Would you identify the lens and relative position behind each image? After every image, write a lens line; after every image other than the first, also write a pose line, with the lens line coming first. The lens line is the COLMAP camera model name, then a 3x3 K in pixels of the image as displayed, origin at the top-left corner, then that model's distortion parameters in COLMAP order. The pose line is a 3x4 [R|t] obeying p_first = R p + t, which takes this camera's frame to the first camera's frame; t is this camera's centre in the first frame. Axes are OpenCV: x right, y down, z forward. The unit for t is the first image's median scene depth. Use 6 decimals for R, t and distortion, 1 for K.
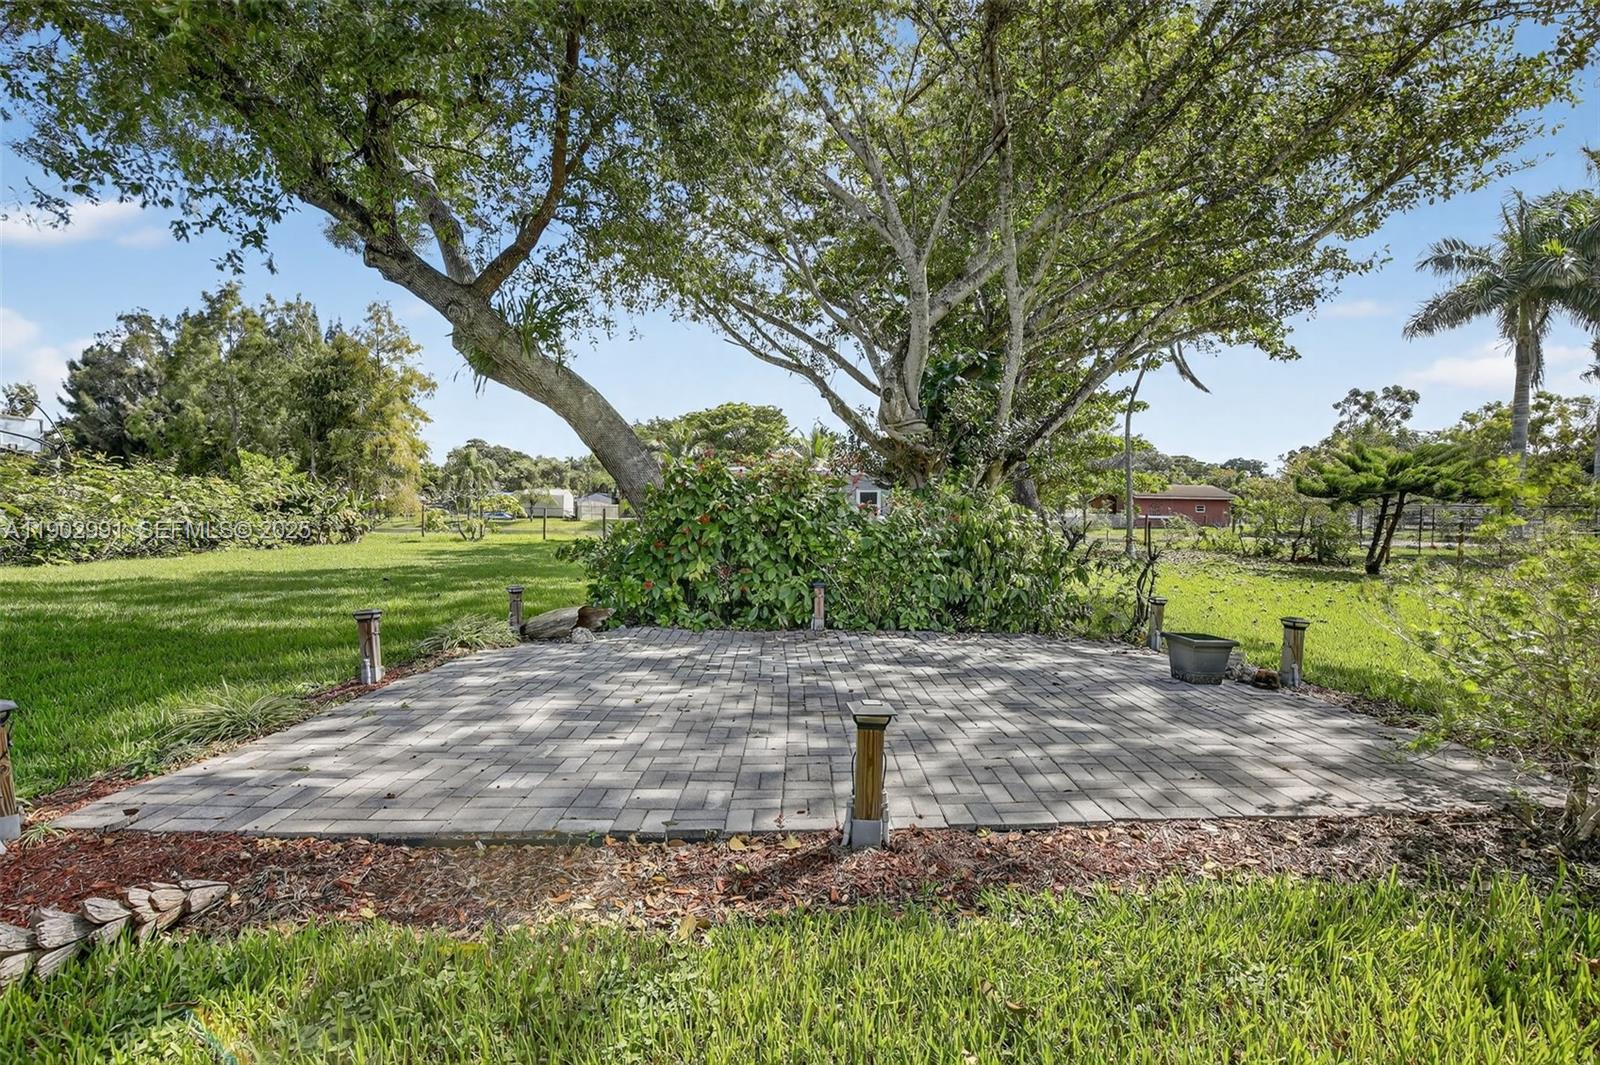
lens RADIAL K [[731.9, 0, 800.0], [0, 731.9, 532.5], [0, 0, 1]] dist [-0.032918, 0.000200]
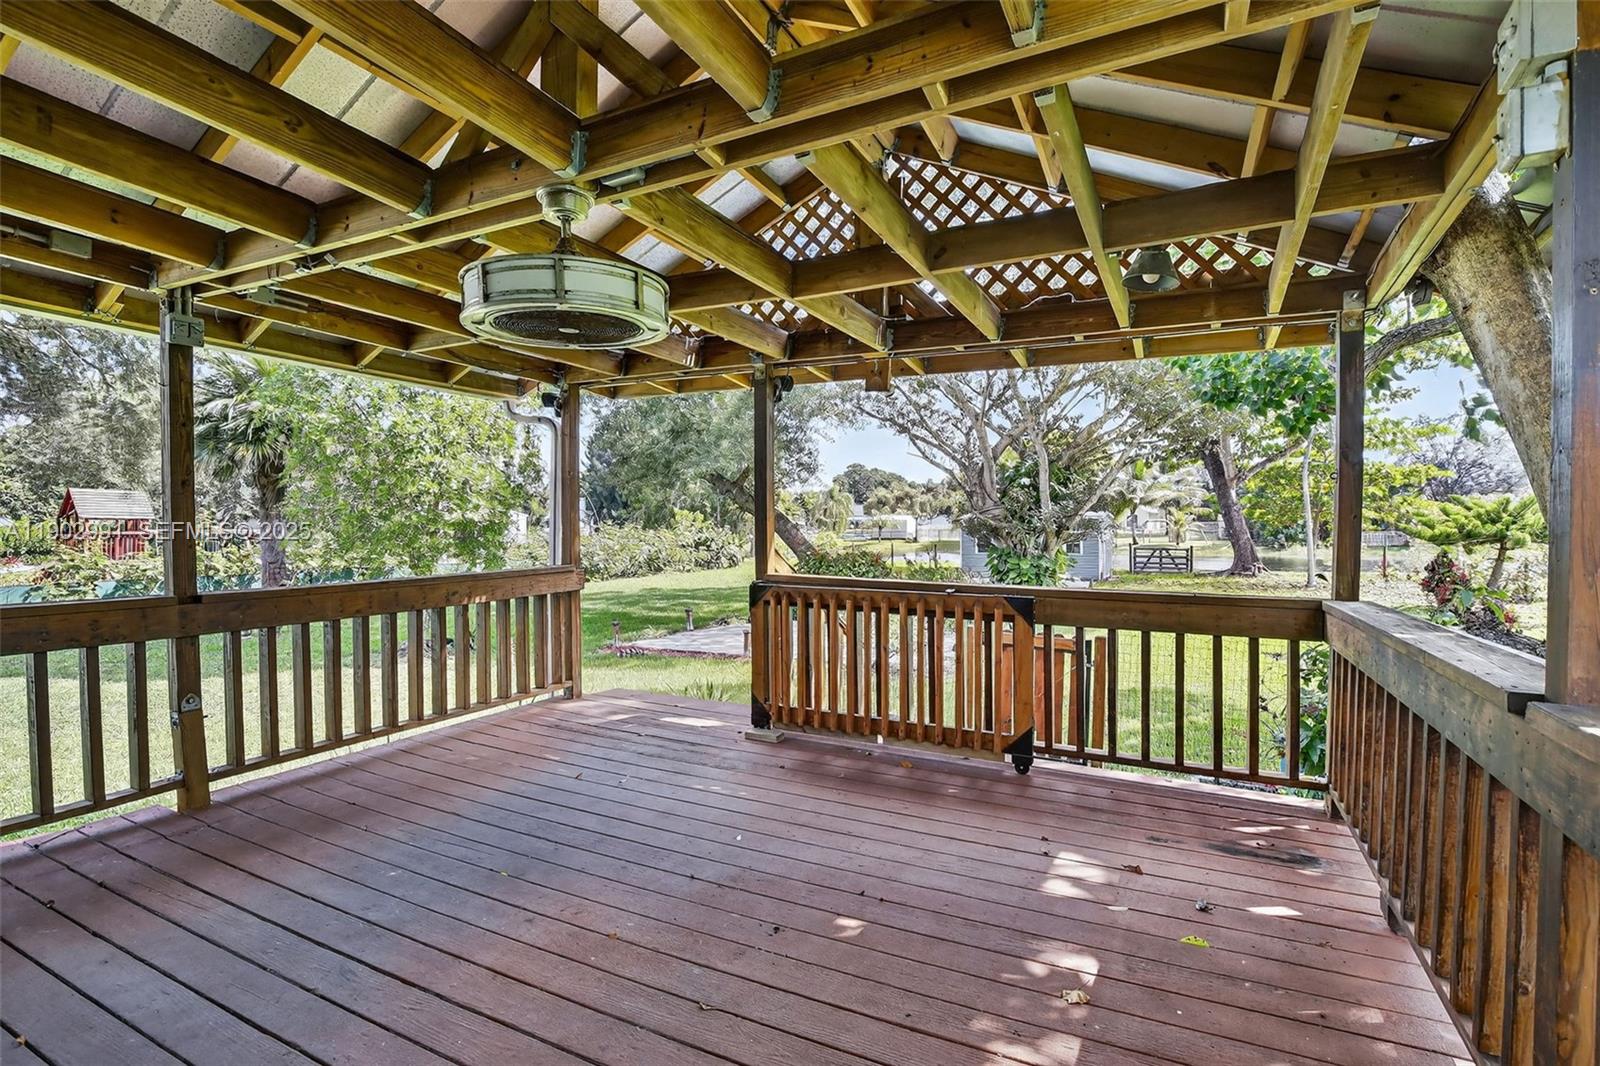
lens RADIAL K [[731.9, 0, 800.0], [0, 731.9, 533.0], [0, 0, 1]] dist [-0.032918, 0.000200]
pose [[0.872078, -0.008757, -0.489289, 0.292321], [0.001828, 0.999891, -0.014637, -0.037995], [0.489364, 0.011871, 0.871999, -0.324707]]
